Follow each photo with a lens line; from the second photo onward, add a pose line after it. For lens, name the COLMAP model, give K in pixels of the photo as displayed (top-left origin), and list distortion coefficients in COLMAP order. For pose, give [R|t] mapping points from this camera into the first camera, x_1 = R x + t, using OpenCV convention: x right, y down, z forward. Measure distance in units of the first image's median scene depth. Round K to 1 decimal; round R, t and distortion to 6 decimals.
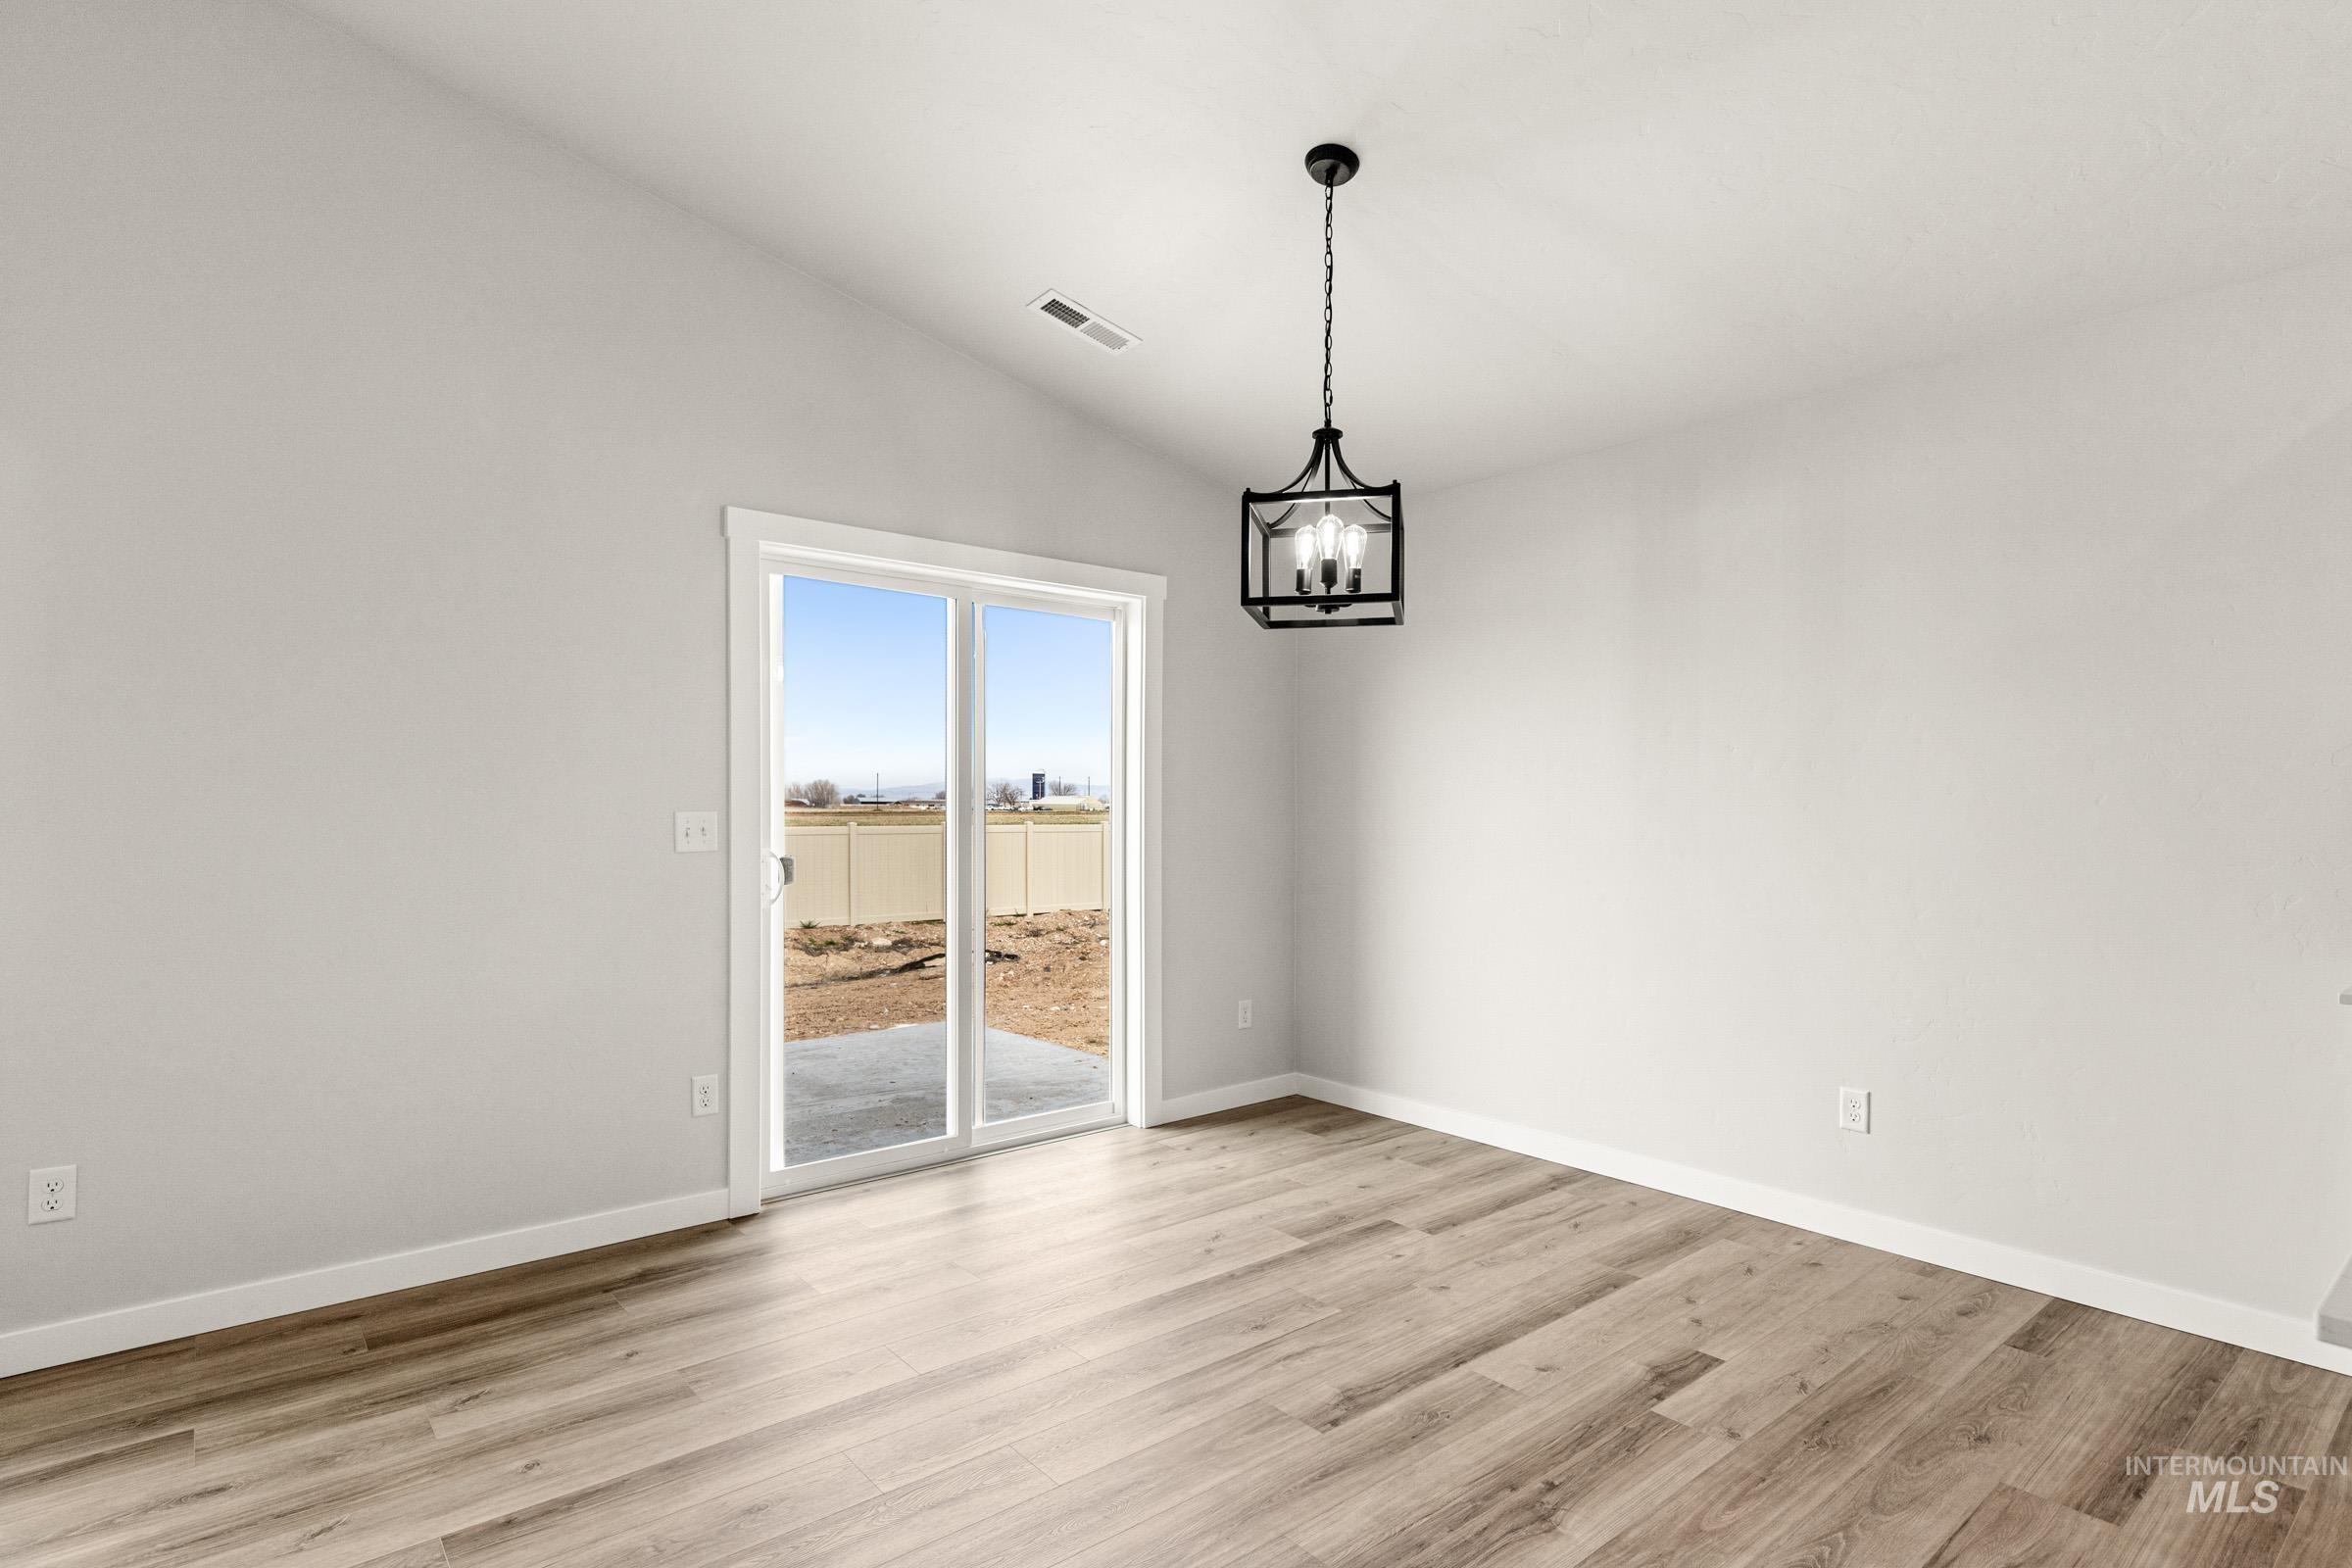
lens RADIAL K [[1172.3, 0, 1168.5], [0, 1172.3, 809.5], [0, 0, 1]] dist [0.003774, 0.000122]
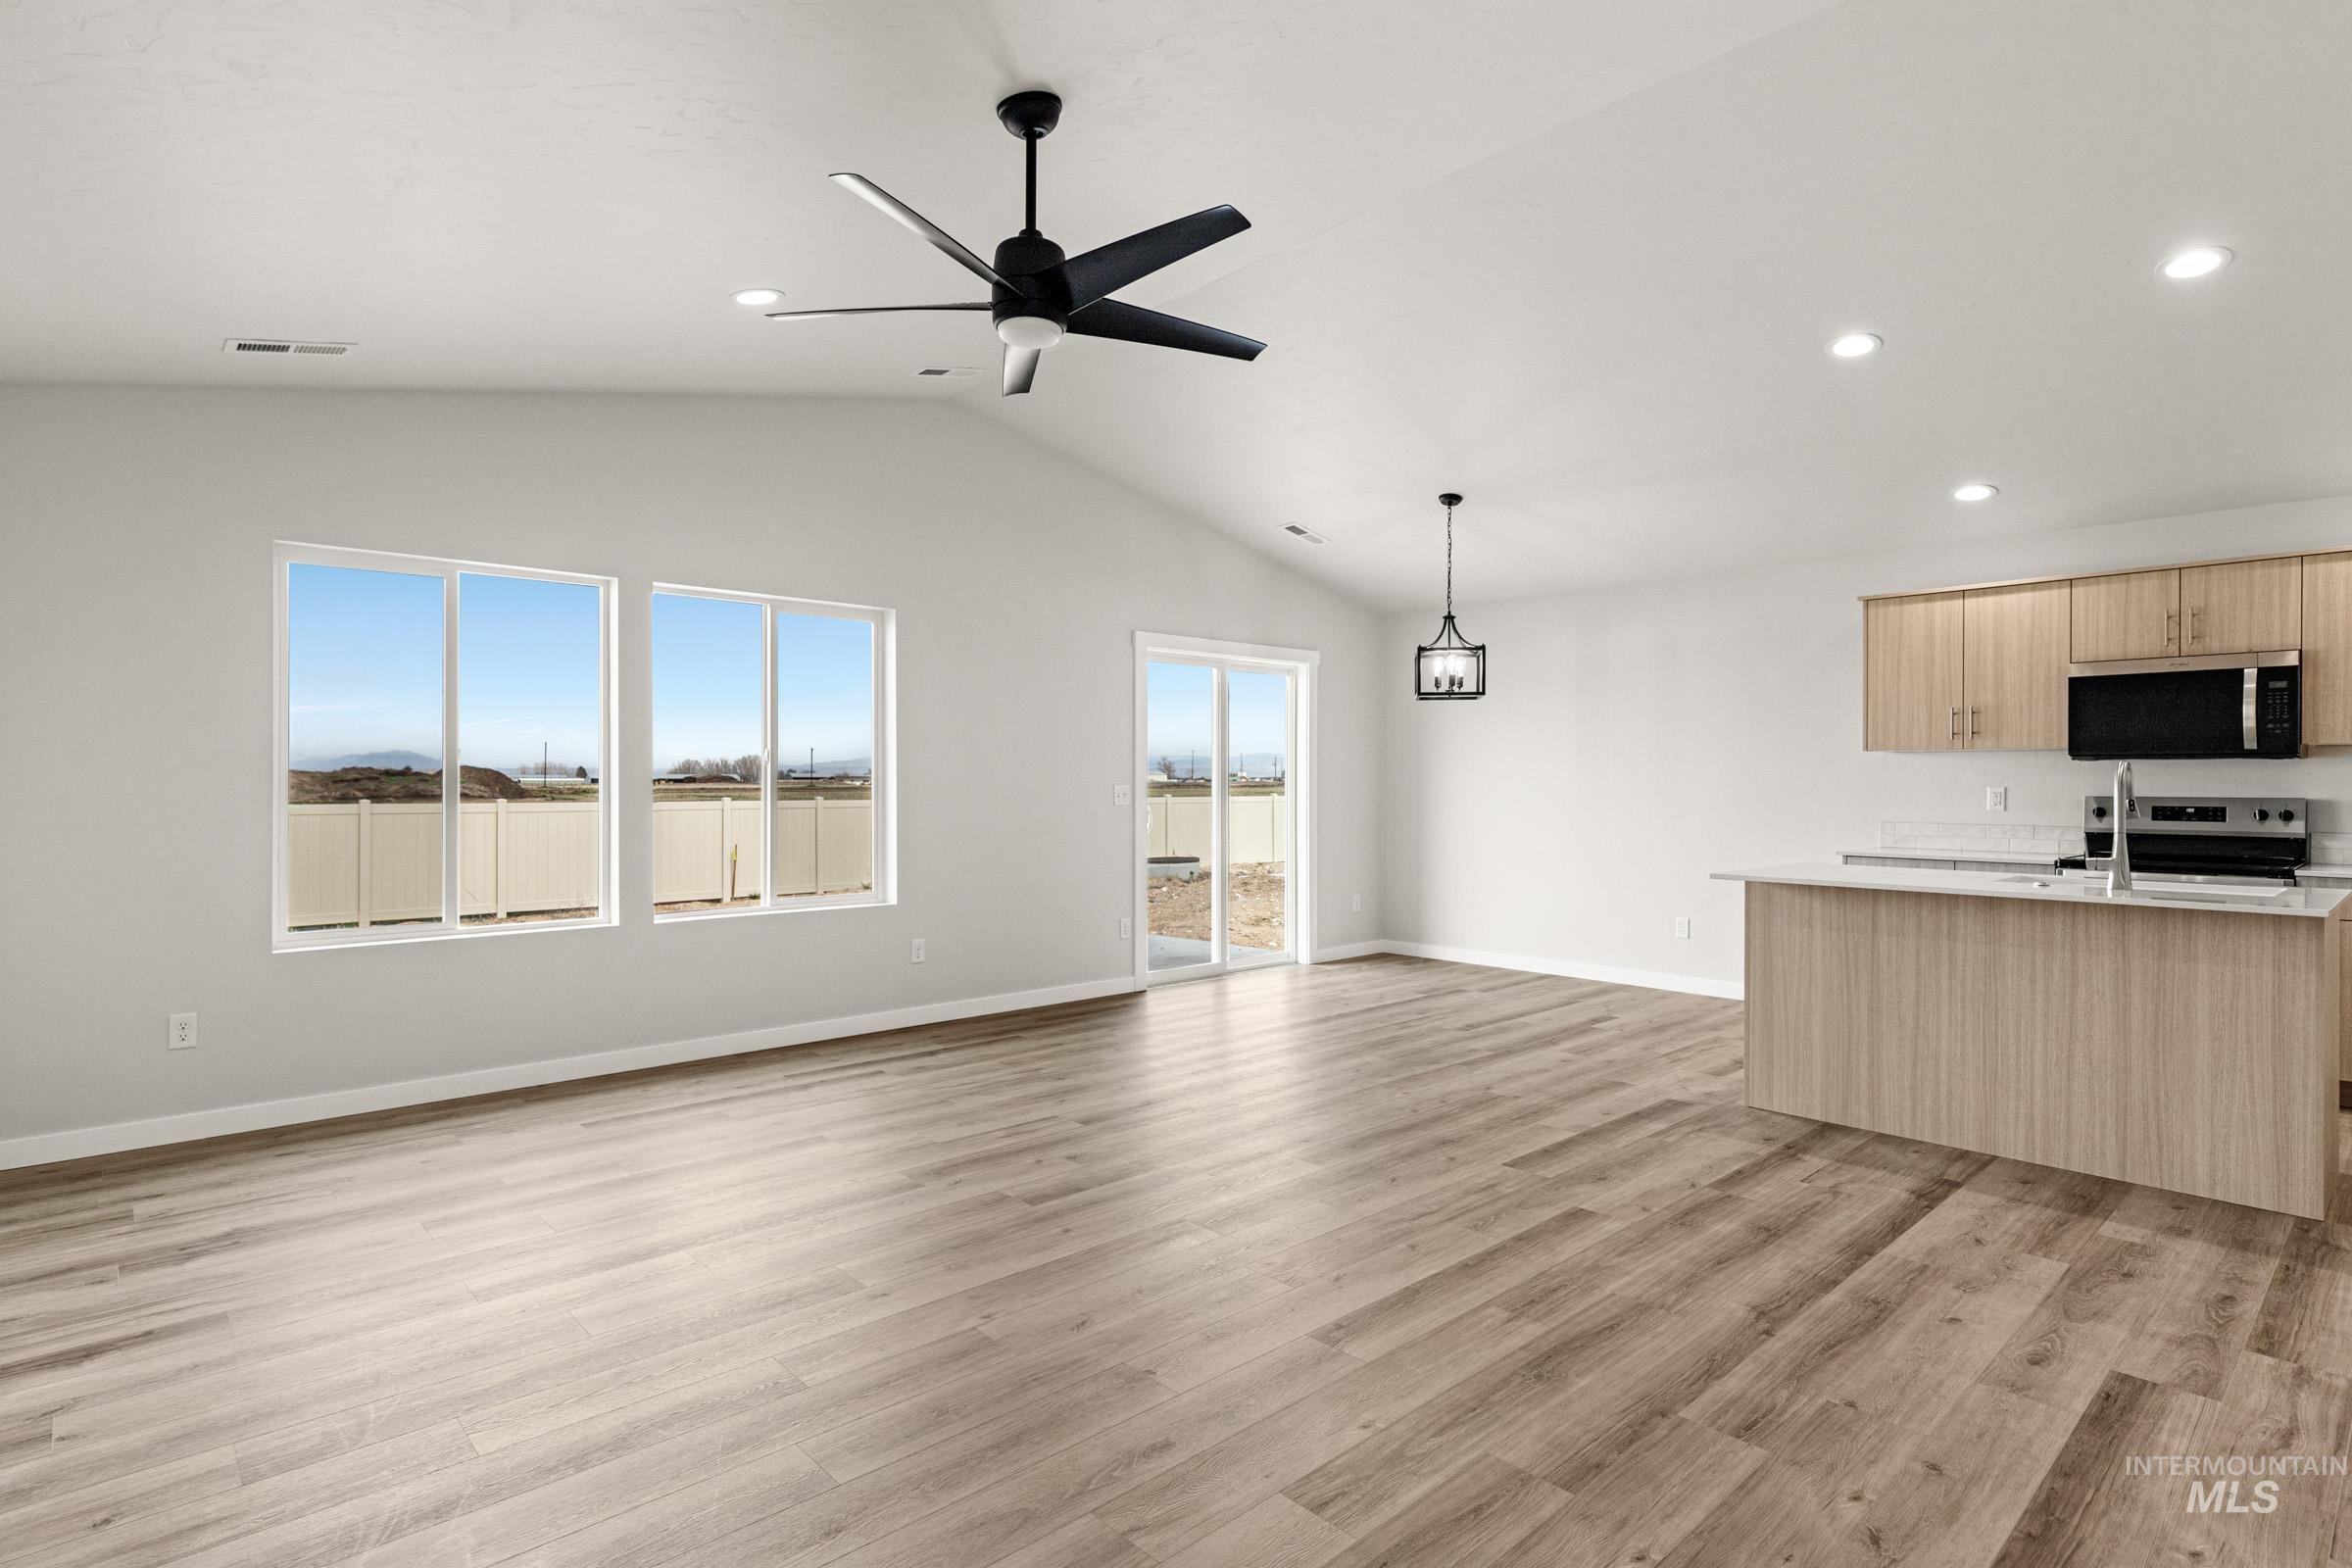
lens RADIAL K [[1193.7, 0, 1174.0], [0, 1193.7, 777.7], [0, 0, 1]] dist [0.004057, -0.000117]
pose [[0.998373, -0.001598, 0.057005, -0.387482], [0.001929, 0.999982, -0.005760, 0.000555], [-0.056995, 0.005861, 0.998357, -0.932745]]
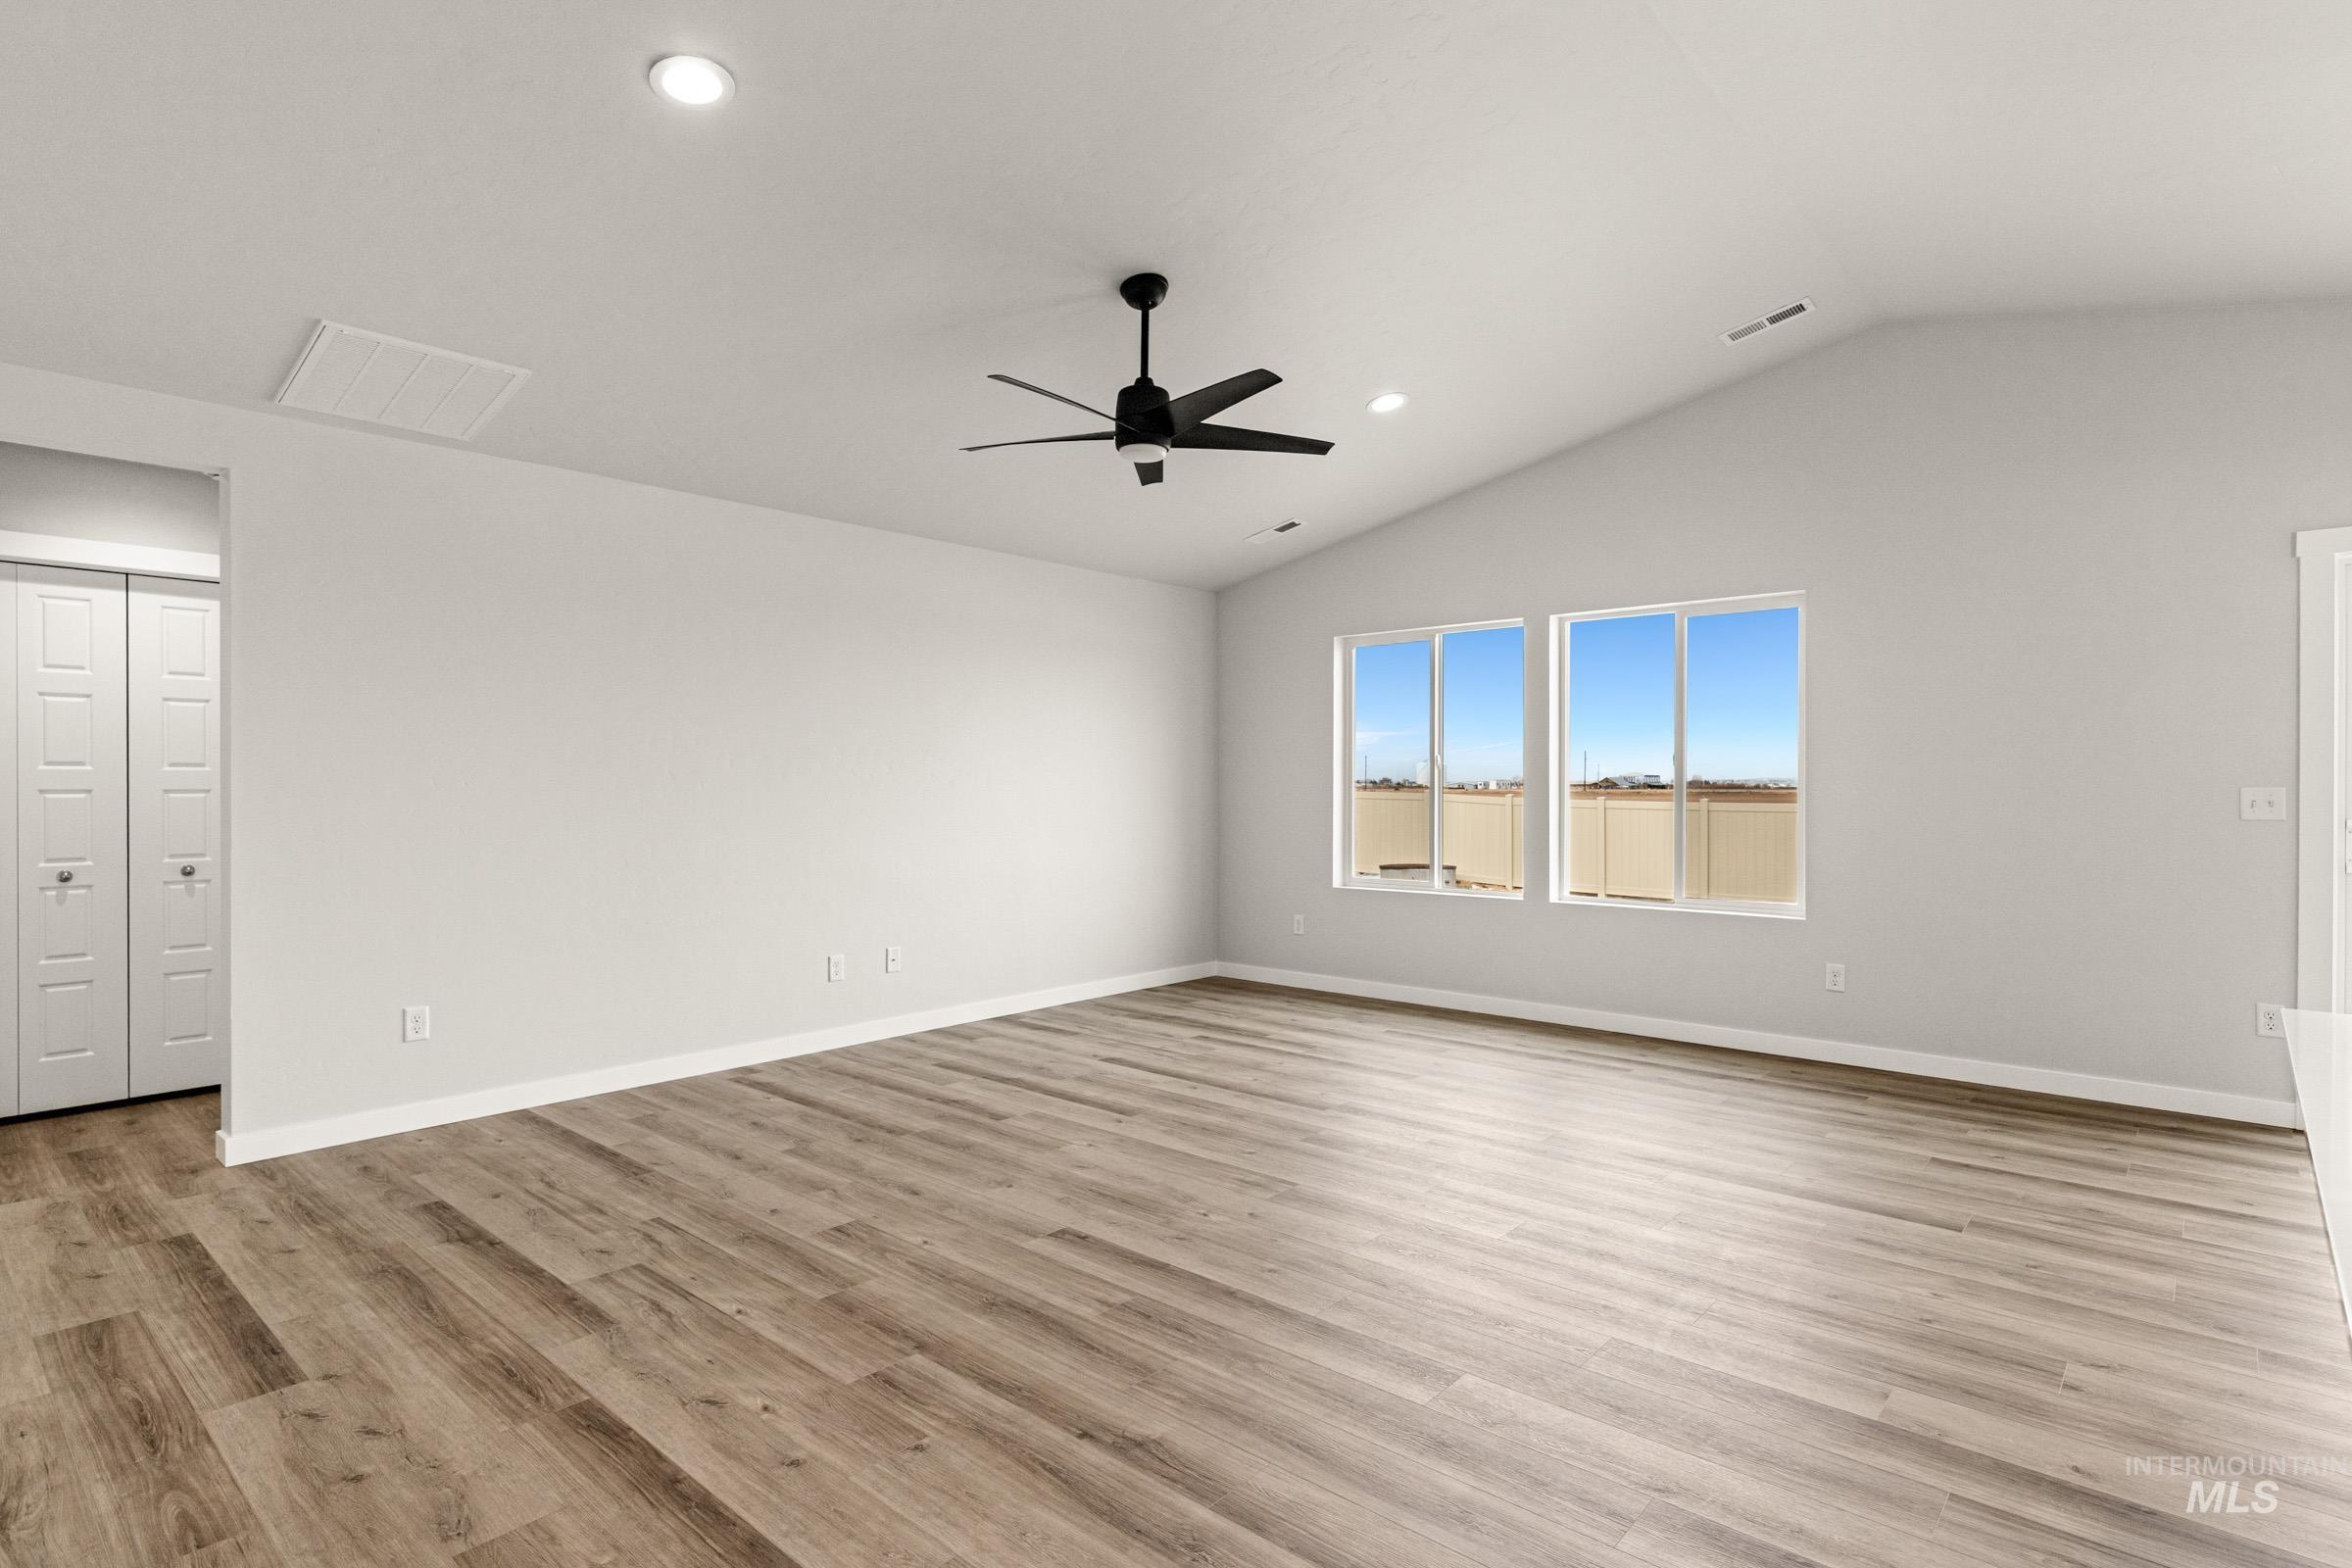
lens RADIAL K [[1179.7, 0, 1173.1], [0, 1179.7, 790.7], [0, 0, 1]] dist [0.004569, 0.000855]
pose [[0.154702, 0.003740, -0.987954, 0.590669], [-0.002786, 0.999991, 0.003349, 0.003532], [0.987957, 0.002234, 0.154711, -0.290878]]
